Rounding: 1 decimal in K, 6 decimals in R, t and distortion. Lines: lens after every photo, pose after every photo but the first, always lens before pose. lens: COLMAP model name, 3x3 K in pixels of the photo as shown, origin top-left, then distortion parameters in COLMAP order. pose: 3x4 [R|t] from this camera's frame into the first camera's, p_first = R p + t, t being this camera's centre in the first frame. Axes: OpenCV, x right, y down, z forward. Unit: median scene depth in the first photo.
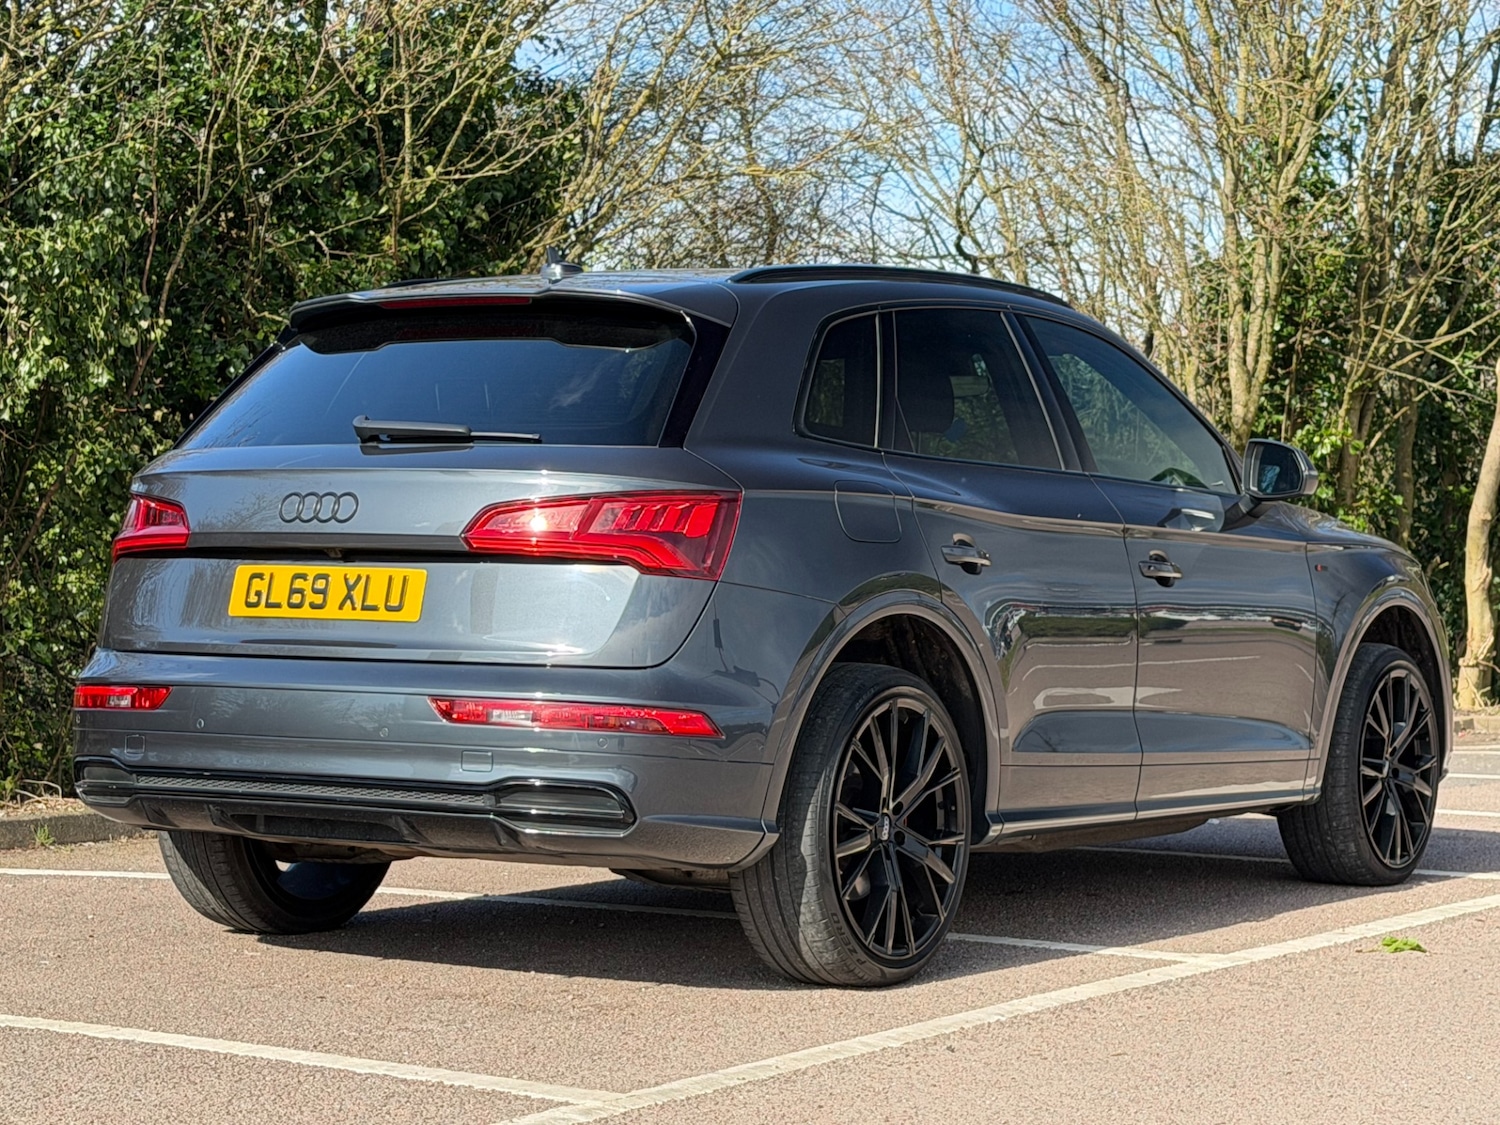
lens RADIAL K [[3276.8, 0, 717.5], [0, 3276.8, 552.6], [0, 0, 1]] dist [0.132722, 0.000000]
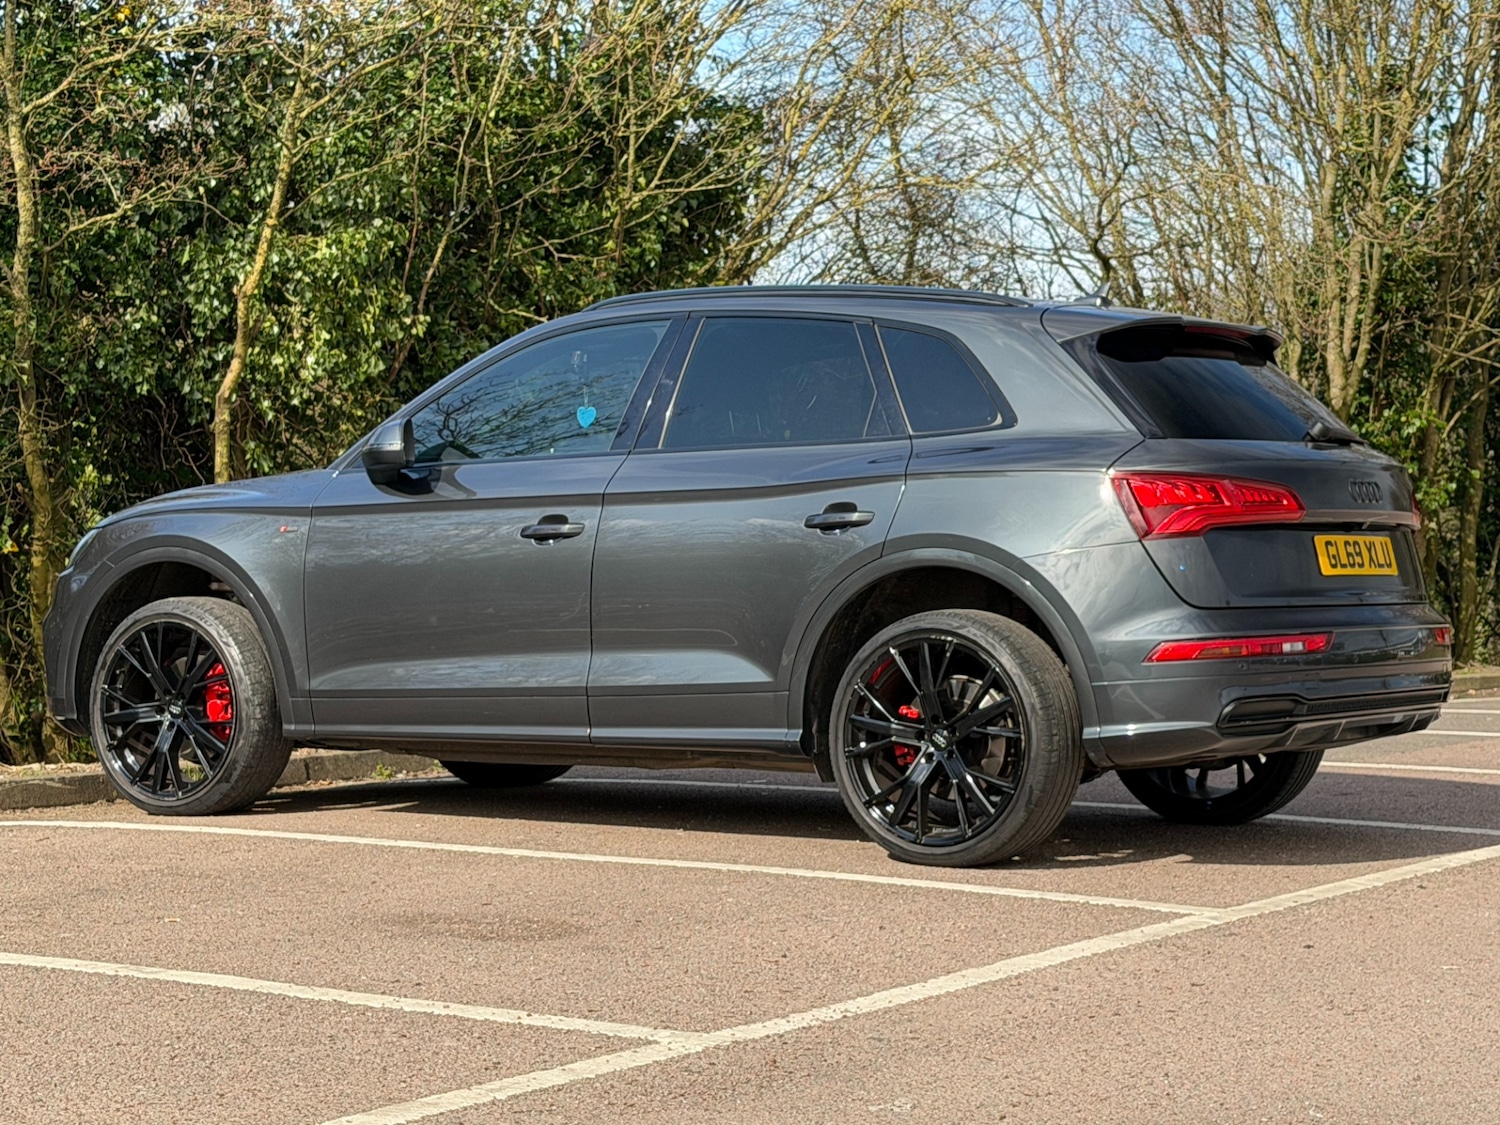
lens RADIAL K [[3276.8, 0, 700.6], [0, 3276.8, 568.7], [0, 0, 1]] dist [0.132722, 0.000000]
pose [[0.999978, 0.001837, 0.006304, -0.201869], [-0.001934, 0.999881, 0.015325, -0.004377], [-0.006275, -0.015337, 0.999863, -0.324596]]
